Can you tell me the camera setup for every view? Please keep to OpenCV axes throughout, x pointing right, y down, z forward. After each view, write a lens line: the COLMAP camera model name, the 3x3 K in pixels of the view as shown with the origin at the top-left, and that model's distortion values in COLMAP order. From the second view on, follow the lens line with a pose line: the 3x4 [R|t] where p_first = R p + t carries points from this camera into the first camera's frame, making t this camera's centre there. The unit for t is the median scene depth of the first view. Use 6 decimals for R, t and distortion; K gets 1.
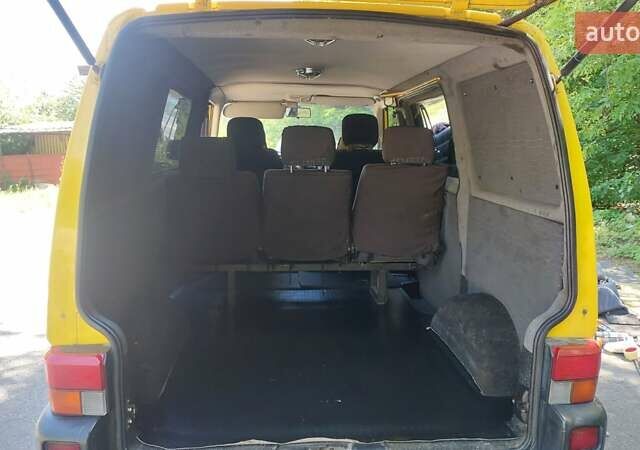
lens RADIAL K [[575.0, 0, 330.8], [0, 575.0, 231.0], [0, 0, 1]] dist [0.097738, -0.097360]
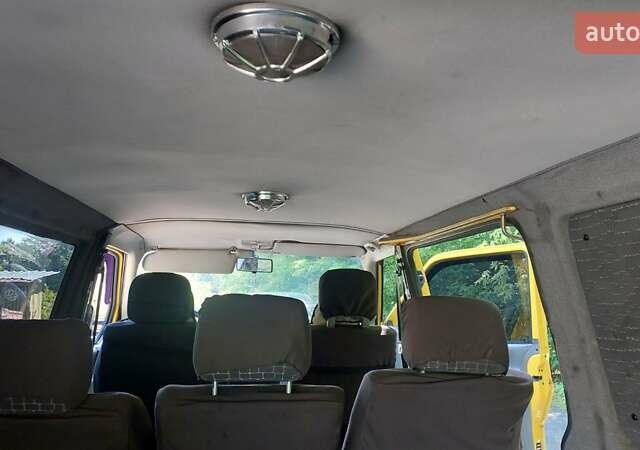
lens RADIAL K [[575.0, 0, 330.8], [0, 575.0, 231.0], [0, 0, 1]] dist [0.097738, -0.097360]
pose [[0.998538, 0.018168, 0.050911, -0.000576], [-0.004537, 0.966674, -0.255969, -0.080289], [-0.053864, 0.255363, 0.965344, 0.374255]]
